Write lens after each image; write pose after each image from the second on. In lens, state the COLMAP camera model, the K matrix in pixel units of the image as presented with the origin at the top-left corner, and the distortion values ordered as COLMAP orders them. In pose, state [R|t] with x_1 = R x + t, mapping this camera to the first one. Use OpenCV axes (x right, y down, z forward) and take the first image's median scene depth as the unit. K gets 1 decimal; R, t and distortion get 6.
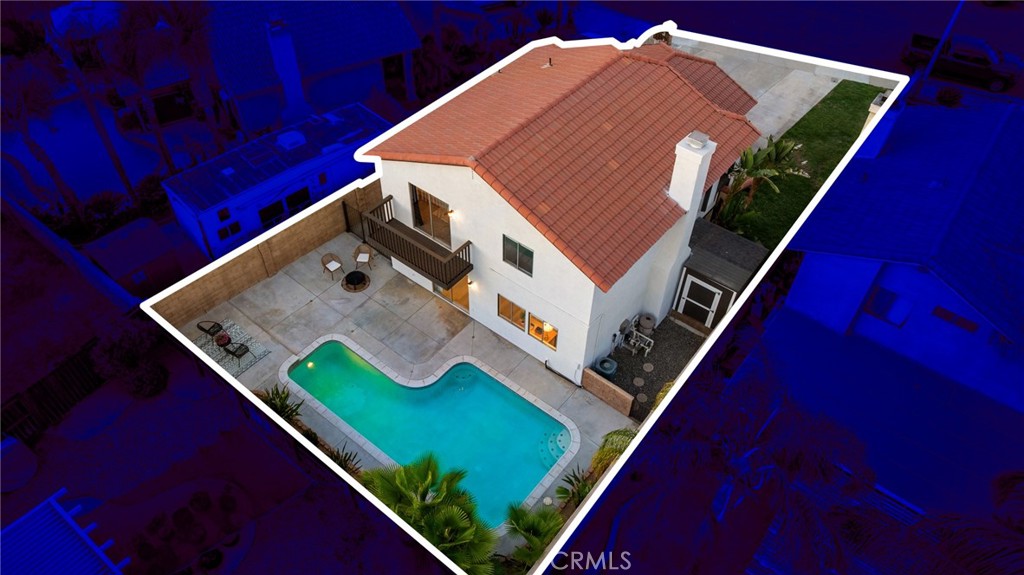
lens RADIAL K [[720.2, 0, 514.6], [0, 720.2, 291.7], [0, 0, 1]] dist [-0.031901, 0.027444]
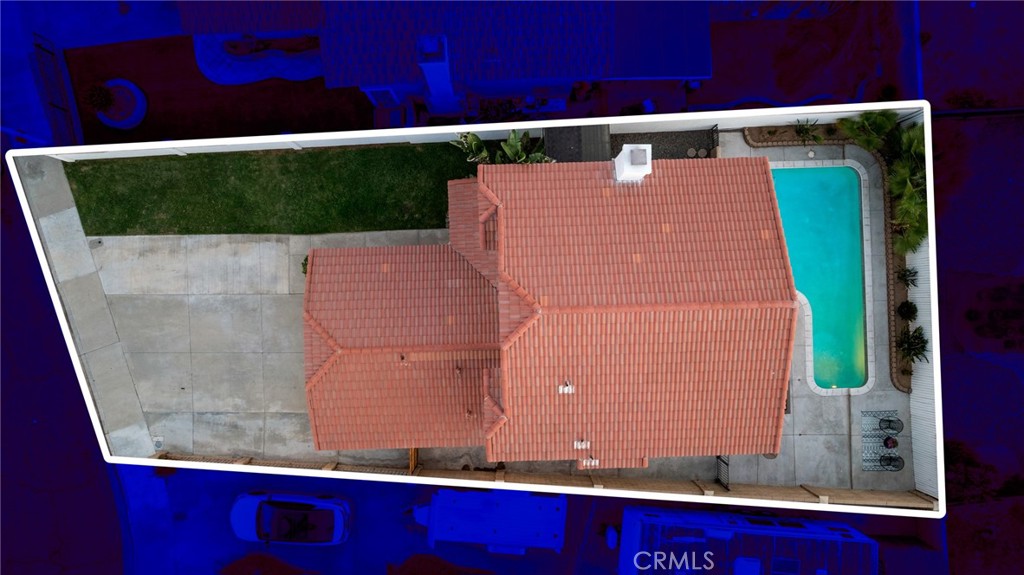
lens RADIAL K [[720.2, 0, 515.3], [0, 720.2, 294.2], [0, 0, 1]] dist [-0.031901, 0.027444]
pose [[-0.645854, -0.763403, -0.009418, 0.186825], [0.547686, -0.471877, 0.690921, -0.930508], [-0.531895, 0.441076, 0.722869, 0.348232]]
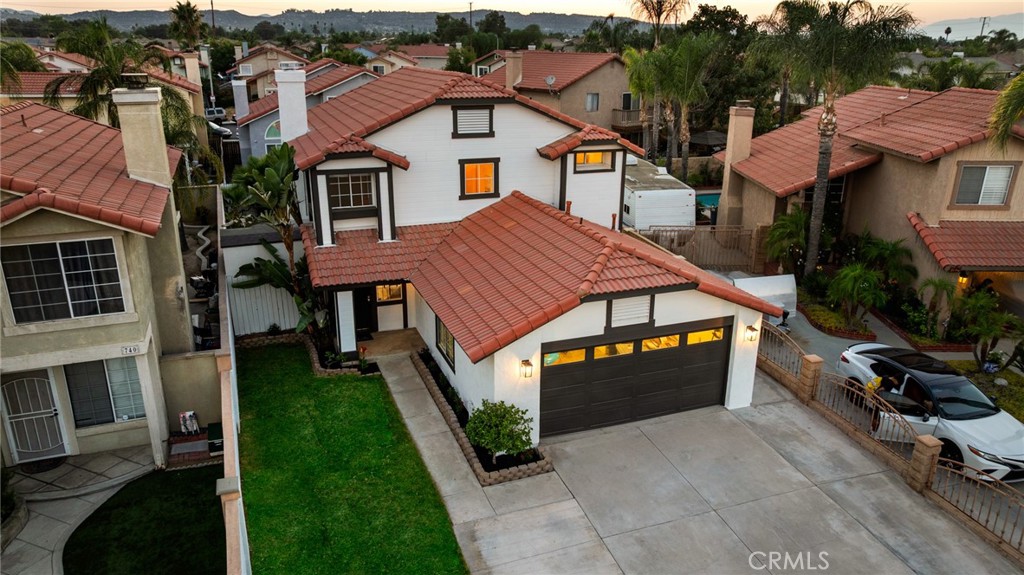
lens RADIAL K [[720.2, 0, 513.9], [0, 720.2, 290.2], [0, 0, 1]] dist [-0.031901, 0.027444]
pose [[-0.512979, 0.255596, -0.819465, 0.846726], [-0.637393, 0.526009, 0.563068, -0.690361], [0.574964, 0.811163, -0.106916, 1.287880]]
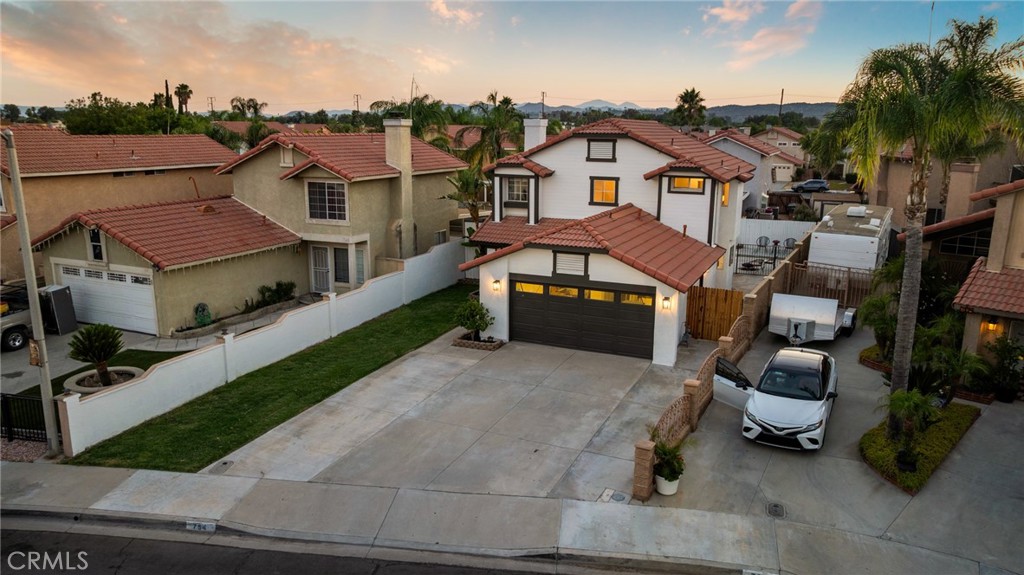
lens RADIAL K [[720.2, 0, 511.1], [0, 720.2, 292.2], [0, 0, 1]] dist [-0.031901, 0.027444]
pose [[-0.969145, 0.025831, -0.245136, 0.590987], [-0.197798, 0.511940, 0.835938, -1.115381], [0.147088, 0.858632, -0.491035, 1.752315]]
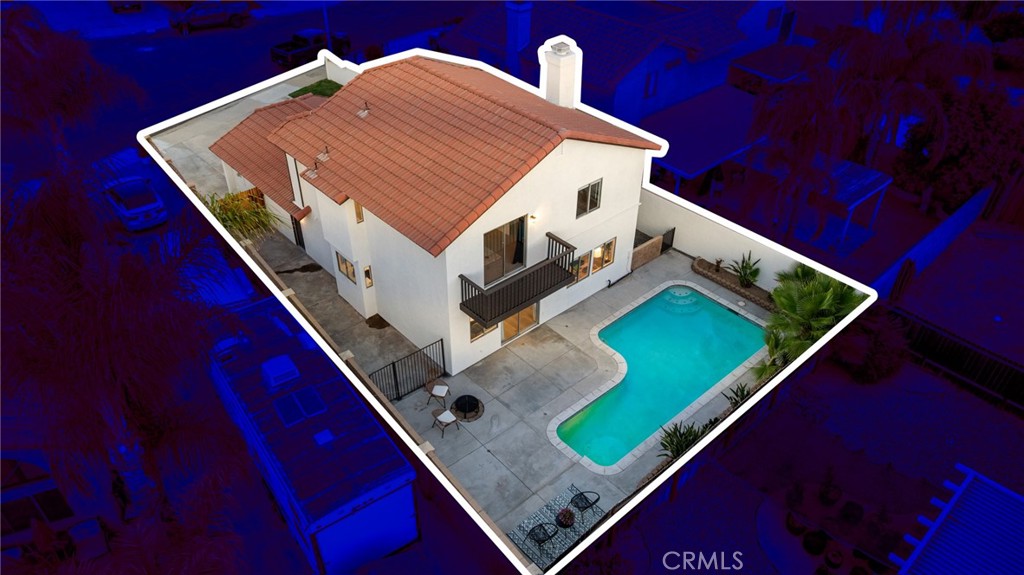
lens RADIAL K [[720.2, 0, 502.4], [0, 720.2, 285.5], [0, 0, 1]] dist [-0.031901, 0.027444]
pose [[0.175313, -0.602356, 0.778738, -0.817700], [0.718624, 0.618952, 0.316981, -0.353102], [-0.672937, 0.504049, 0.541379, 0.488821]]
